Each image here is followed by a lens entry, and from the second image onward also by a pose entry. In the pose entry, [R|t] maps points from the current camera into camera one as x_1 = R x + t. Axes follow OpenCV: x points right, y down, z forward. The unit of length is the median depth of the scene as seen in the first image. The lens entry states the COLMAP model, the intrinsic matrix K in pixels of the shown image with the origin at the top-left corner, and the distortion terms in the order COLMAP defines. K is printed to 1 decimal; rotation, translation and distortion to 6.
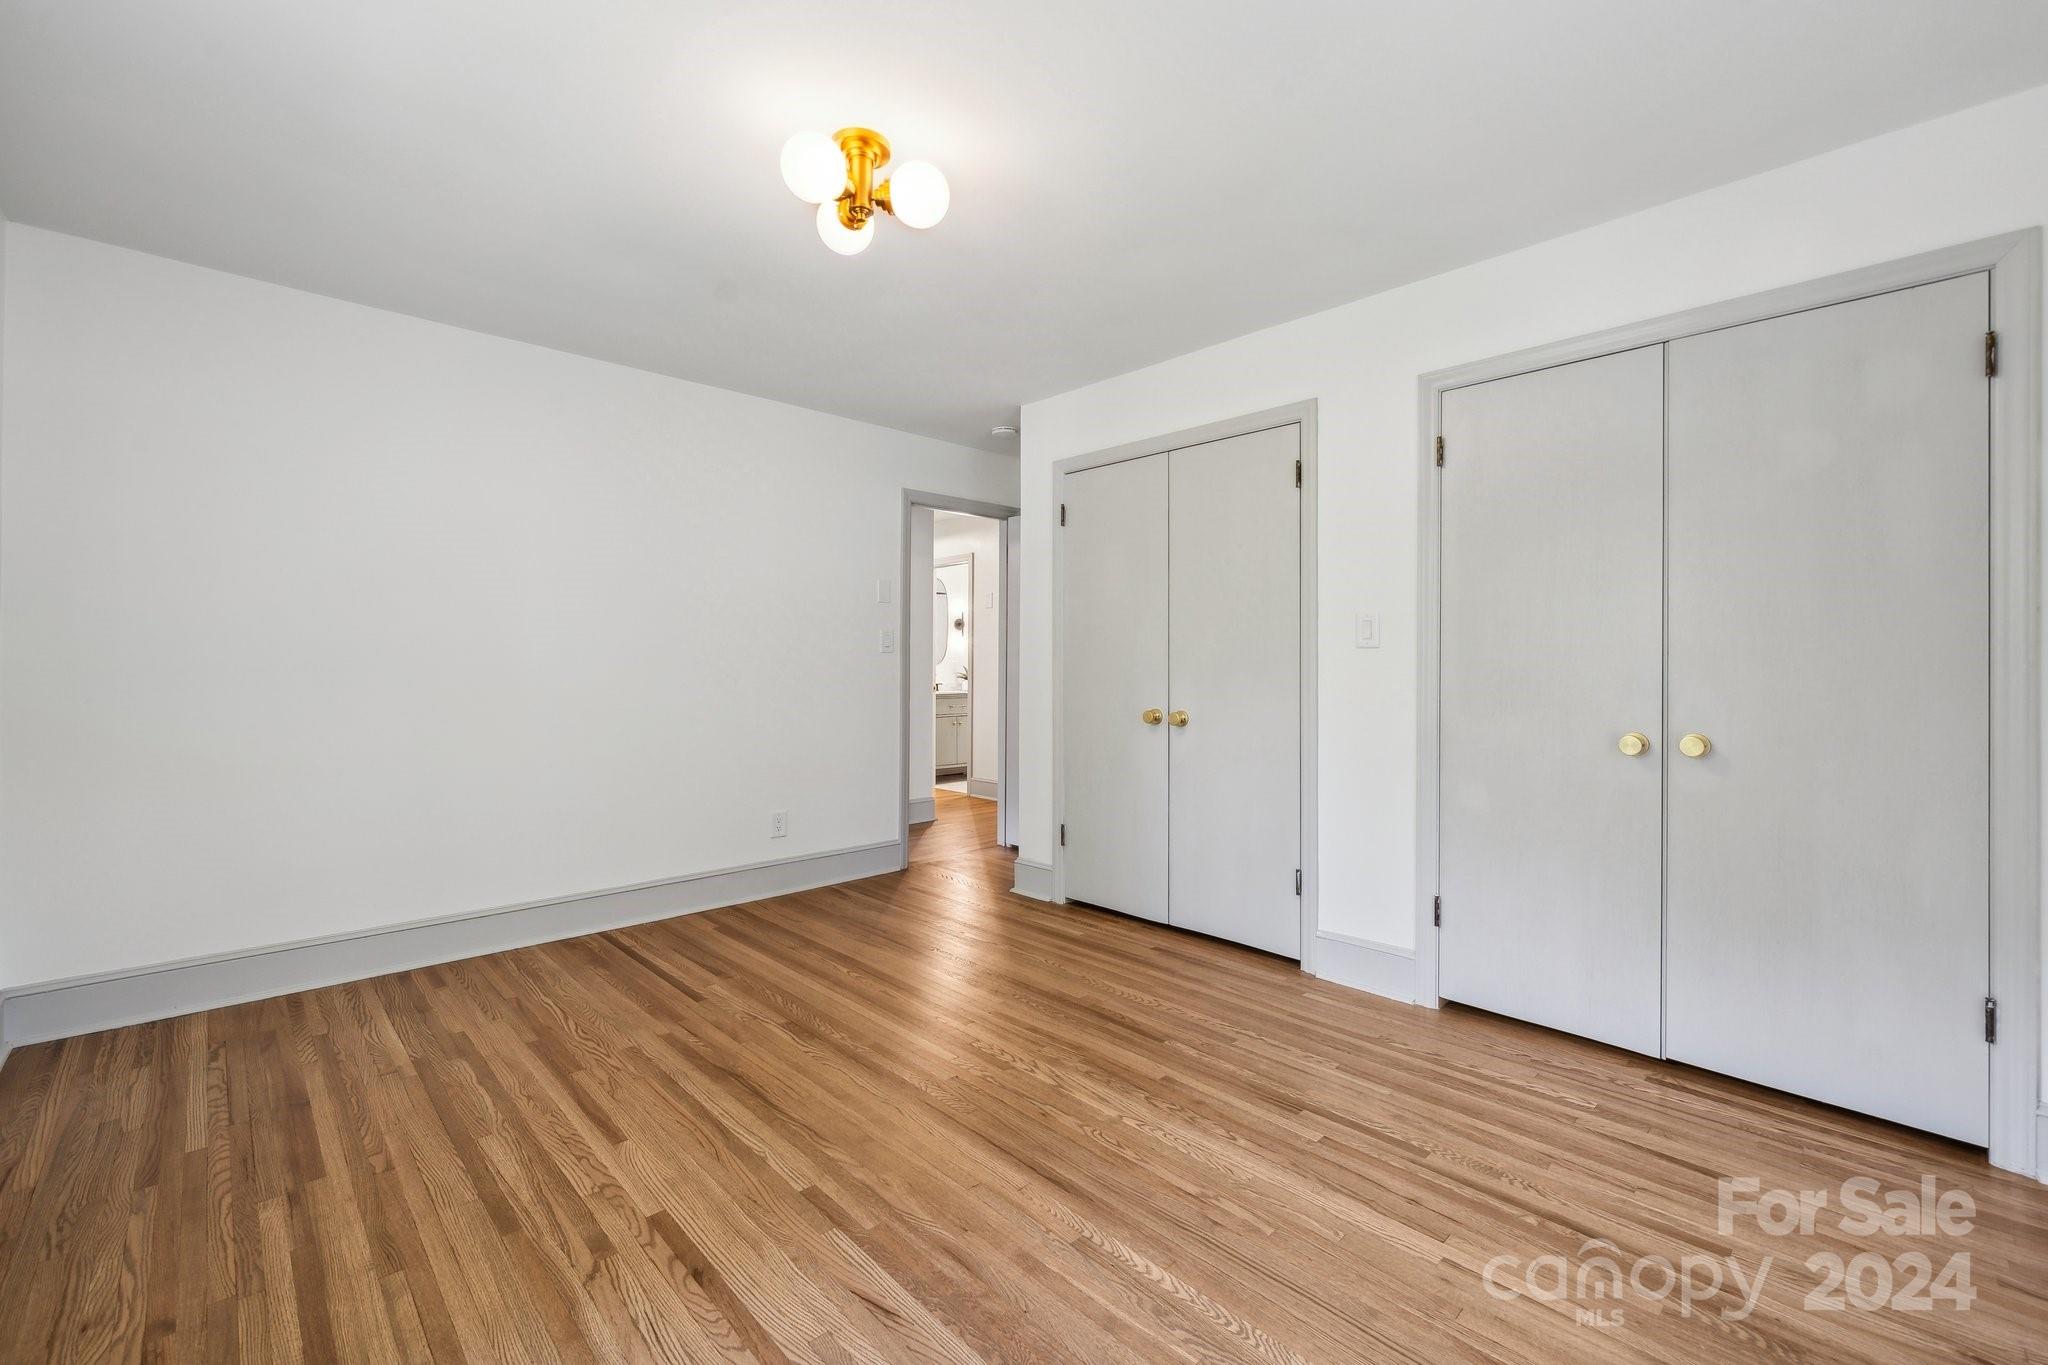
lens RADIAL K [[856.8, 0, 1042.1], [0, 856.8, 669.3], [0, 0, 1]] dist [-0.000411, -0.000014]
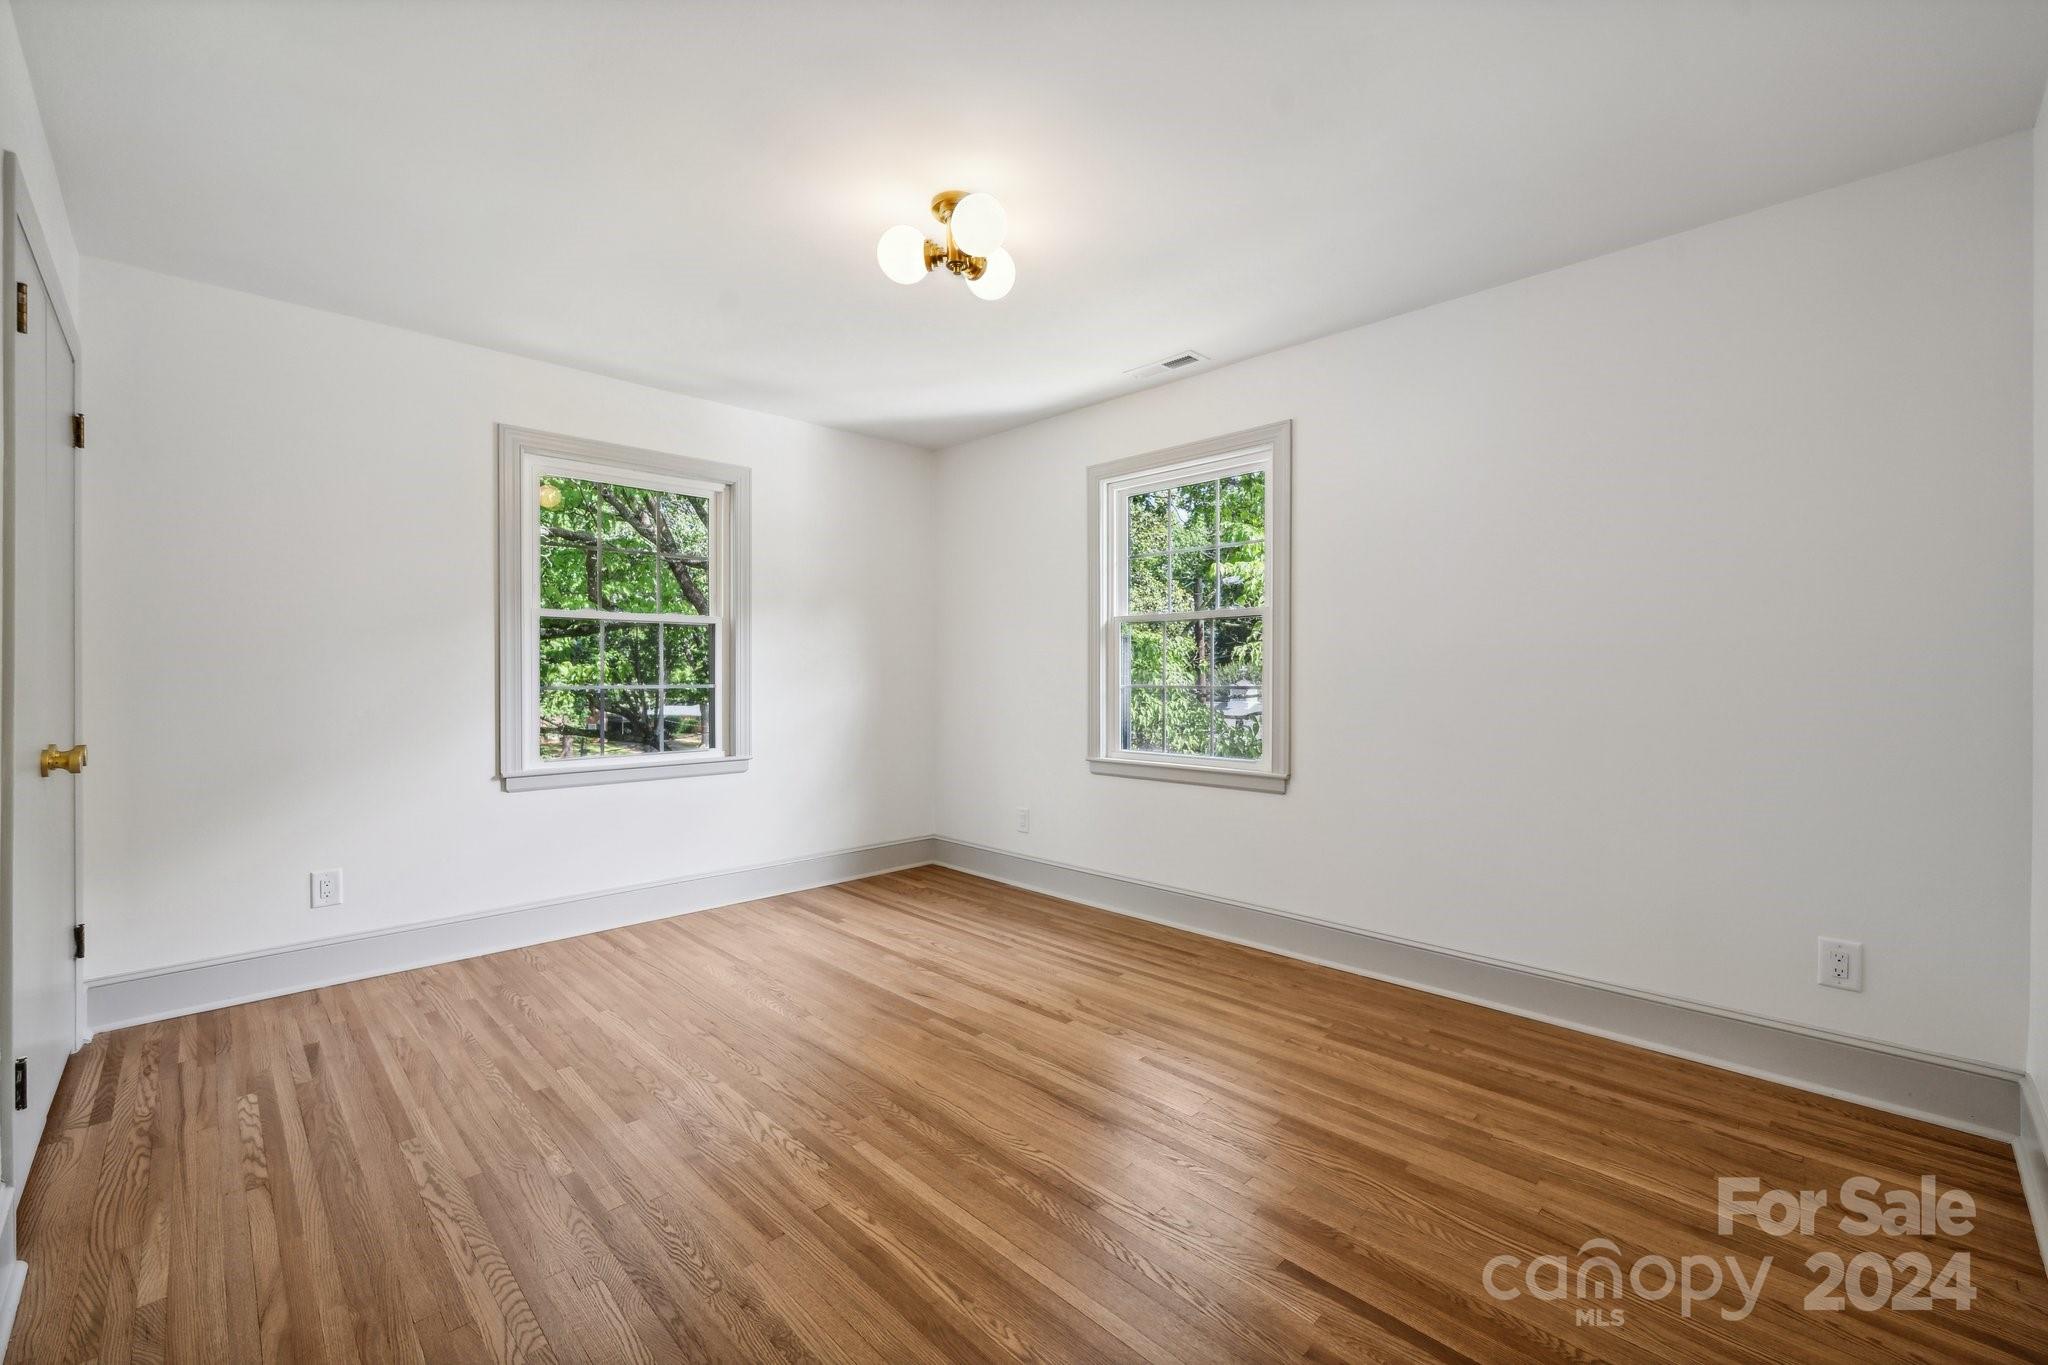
lens RADIAL K [[856.8, 0, 1020.9], [0, 856.8, 685.1], [0, 0, 1]] dist [-0.000411, -0.000014]
pose [[-0.999915, -0.003904, 0.012444, -0.320797], [-0.003652, 0.999790, 0.020159, -0.009280], [-0.012520, 0.020111, -0.999719, 2.157180]]
